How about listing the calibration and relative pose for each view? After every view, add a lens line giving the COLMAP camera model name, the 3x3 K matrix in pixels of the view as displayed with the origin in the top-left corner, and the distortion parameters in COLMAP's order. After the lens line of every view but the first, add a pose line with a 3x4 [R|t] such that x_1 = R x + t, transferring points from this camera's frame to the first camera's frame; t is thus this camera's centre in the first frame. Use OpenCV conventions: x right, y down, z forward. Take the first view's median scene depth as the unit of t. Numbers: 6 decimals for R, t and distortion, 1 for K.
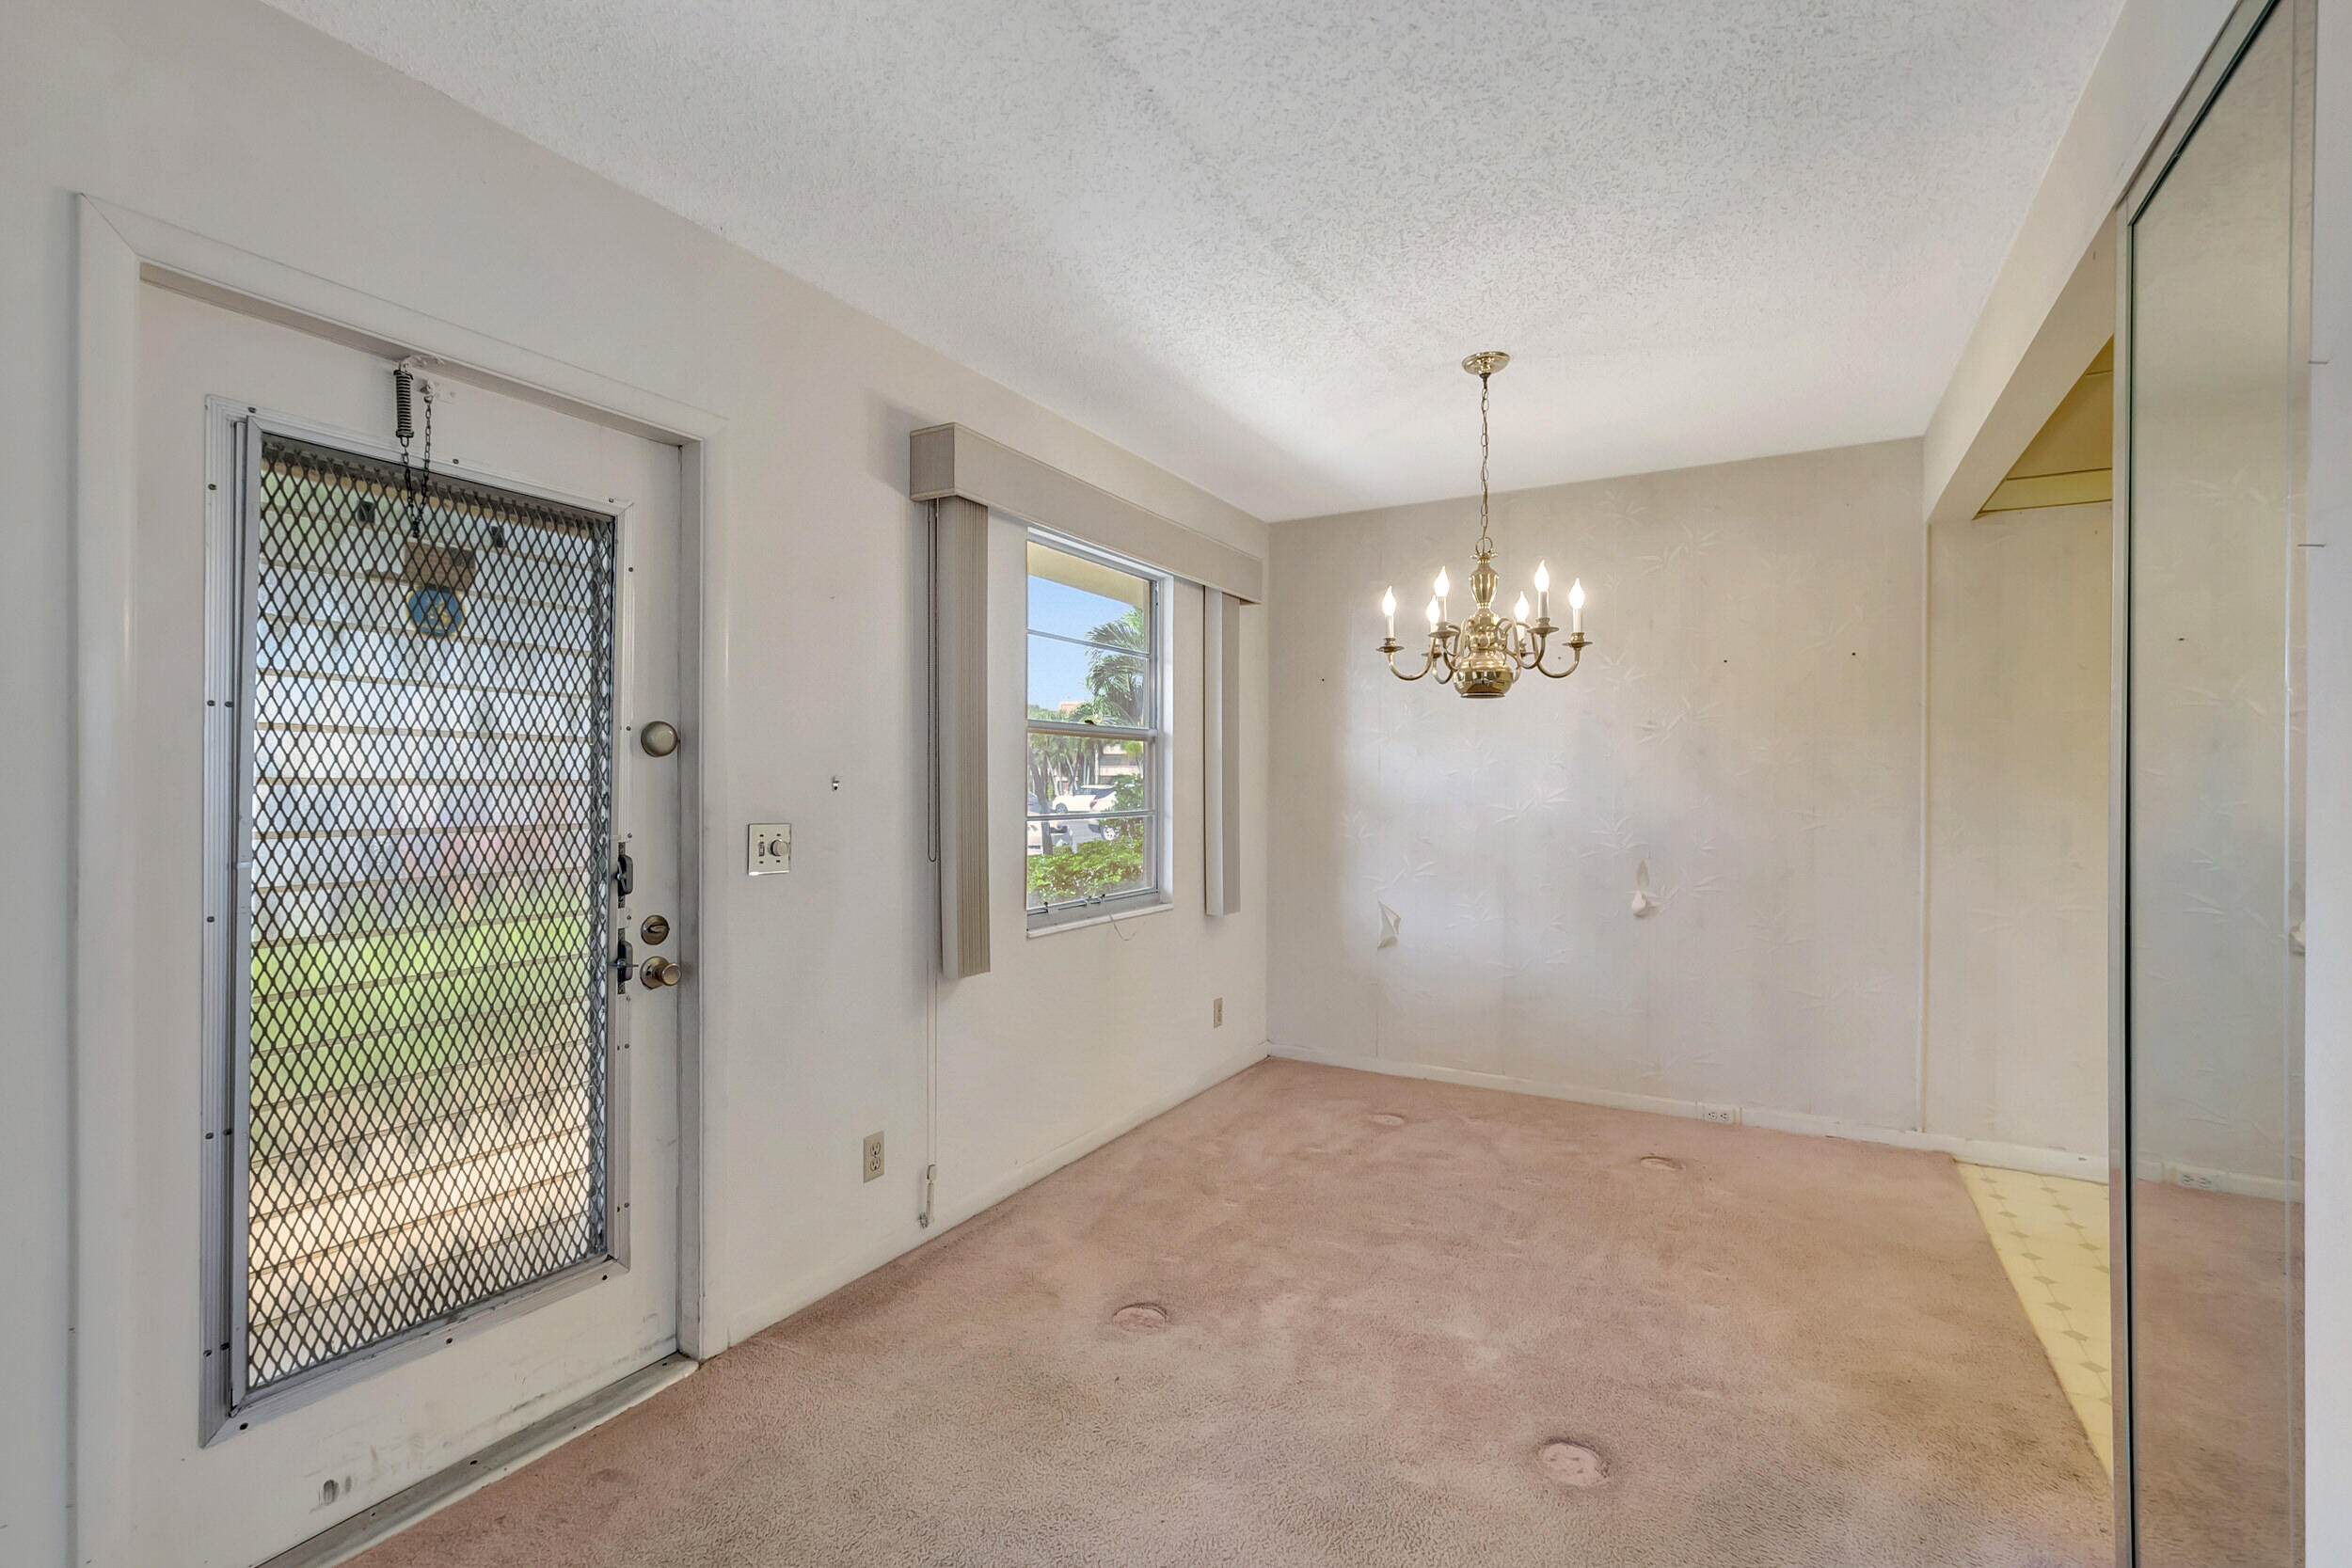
lens RADIAL K [[1052.2, 0, 1178.8], [0, 1052.2, 803.8], [0, 0, 1]] dist [-0.016232, -0.000178]
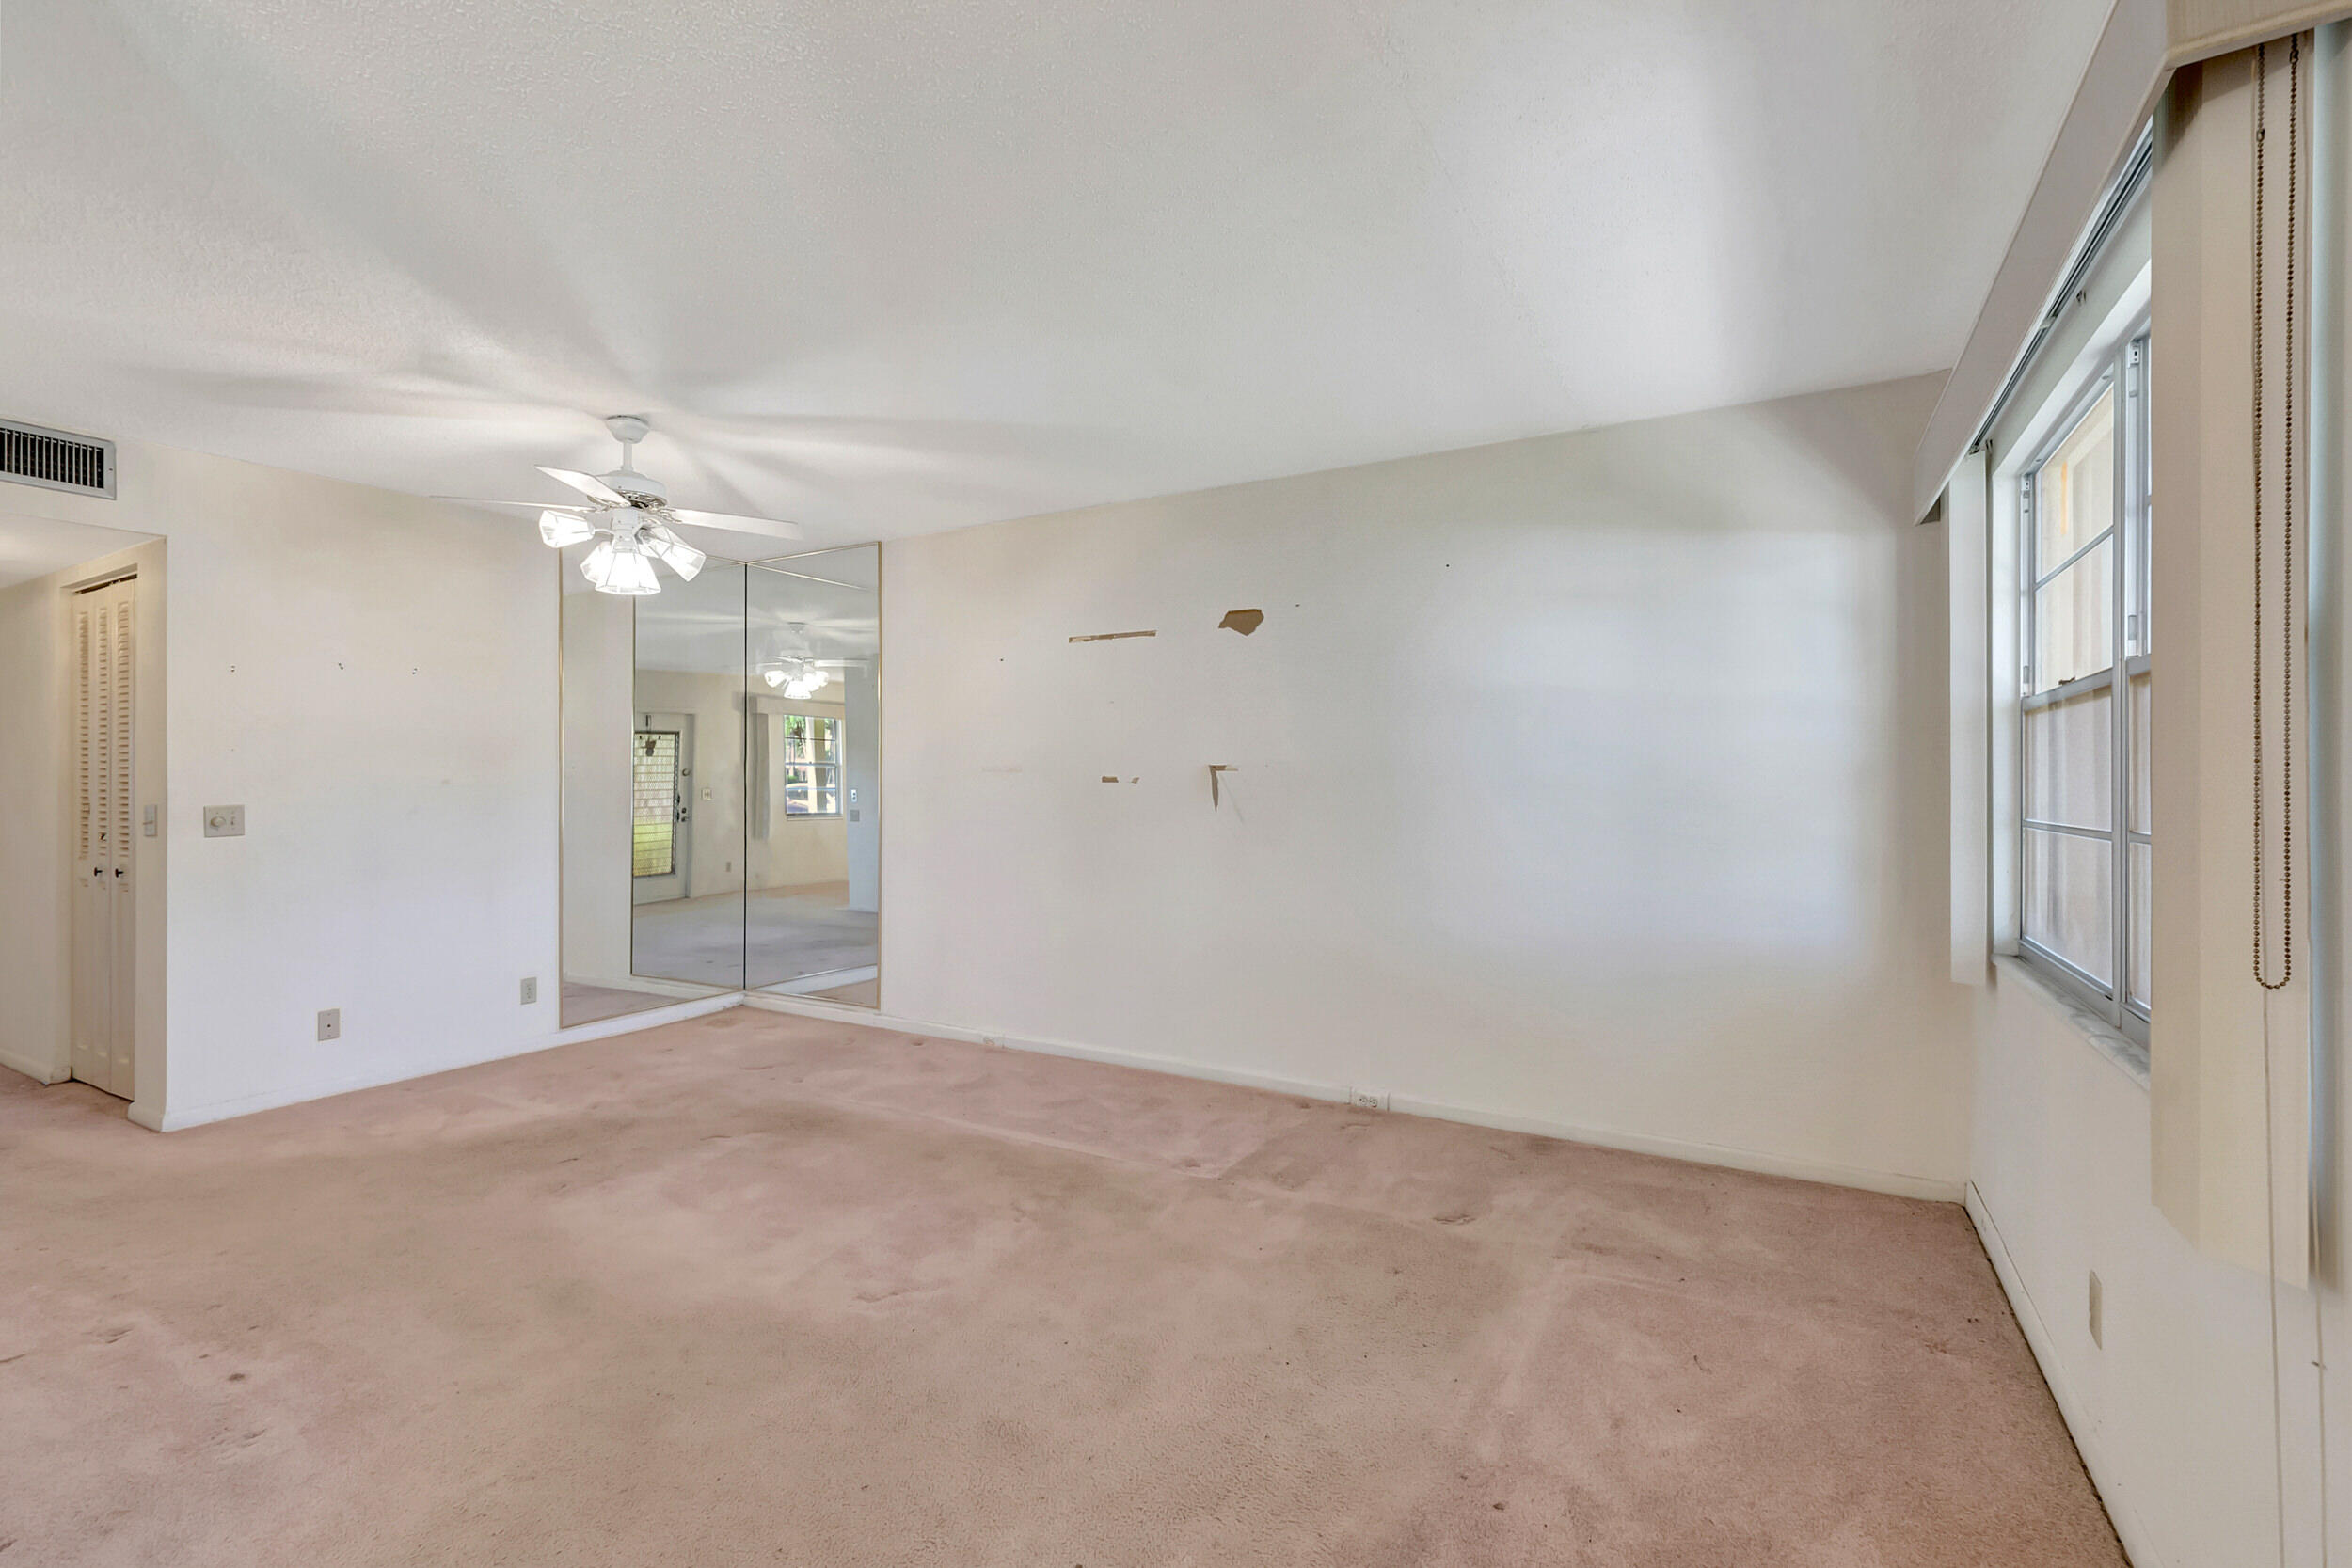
lens RADIAL K [[1052.2, 0, 1163.8], [0, 1052.2, 778.1], [0, 0, 1]] dist [-0.016232, -0.000178]
pose [[0.999945, 0.007073, 0.007715, 1.793379], [-0.007007, 0.999939, -0.008570, -0.008359], [-0.007775, 0.008516, 0.999934, -4.125843]]
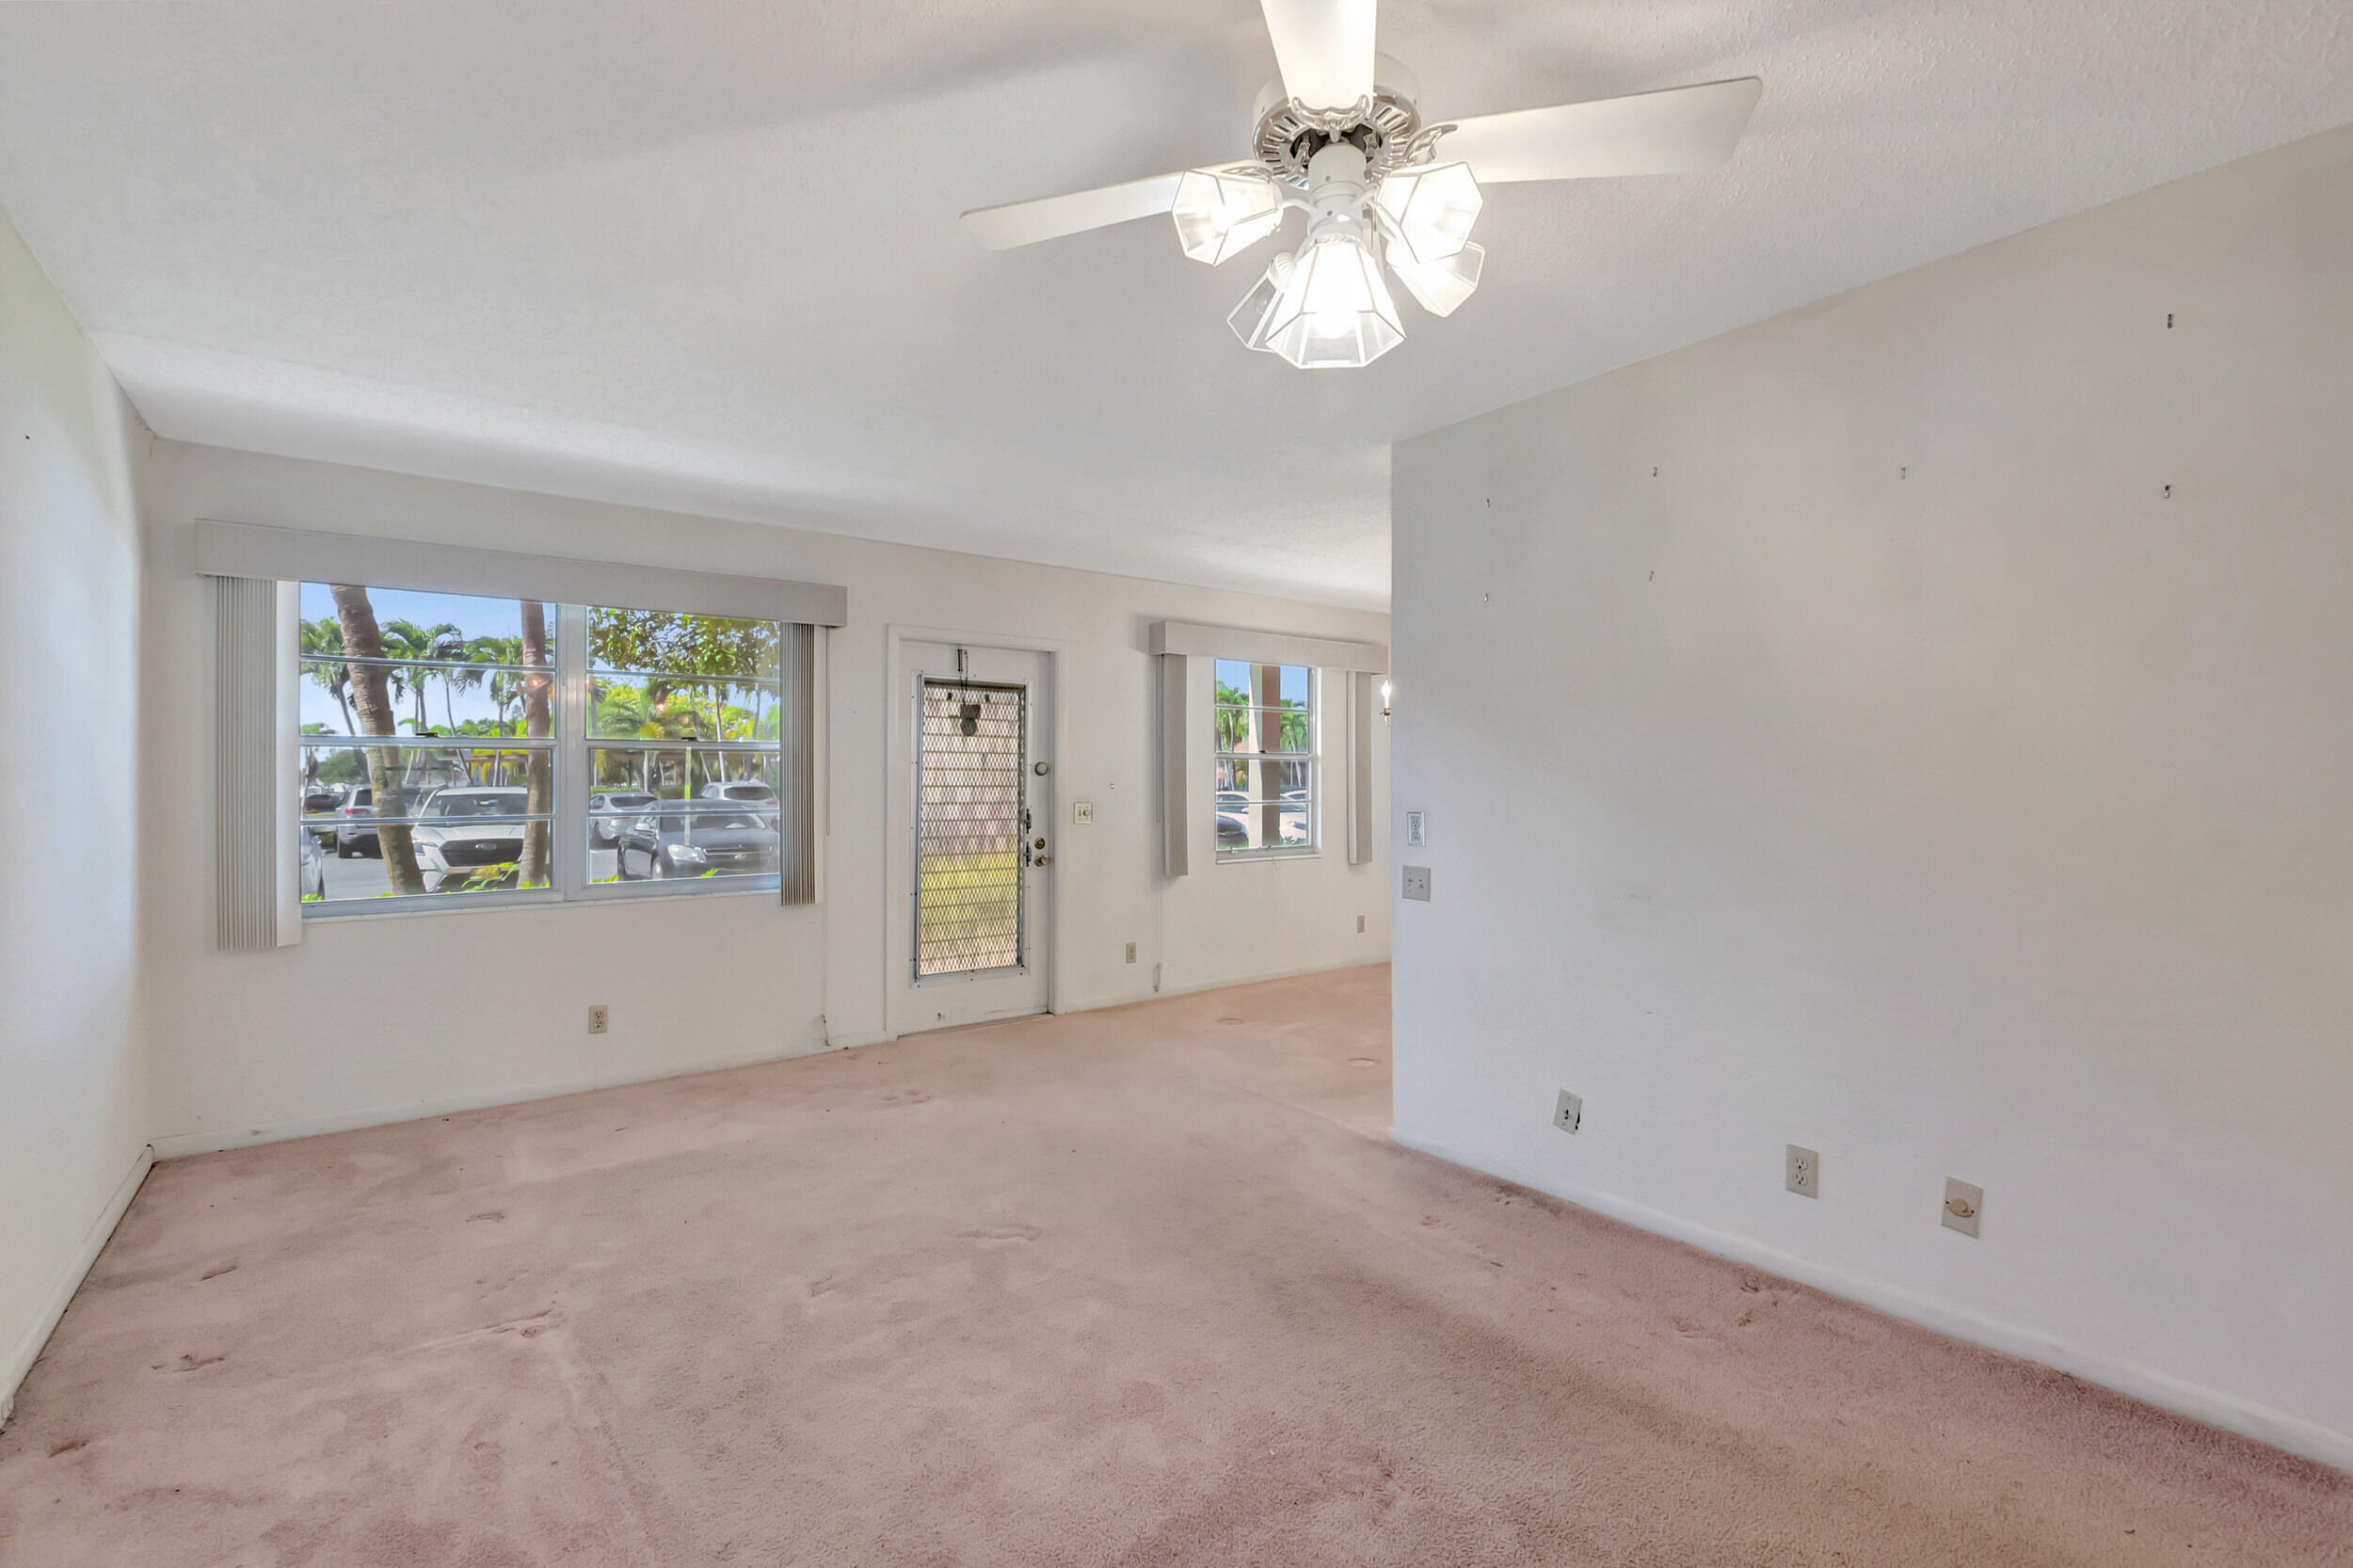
lens RADIAL K [[1052.8, 0, 1179.0], [0, 1052.8, 789.0], [0, 0, 1]] dist [-0.016232, -0.000178]
pose [[0.925830, -0.004197, -0.377918, 0.793558], [-0.001329, 0.999896, -0.014360, 0.023746], [0.377939, 0.013798, 0.925728, -1.263059]]
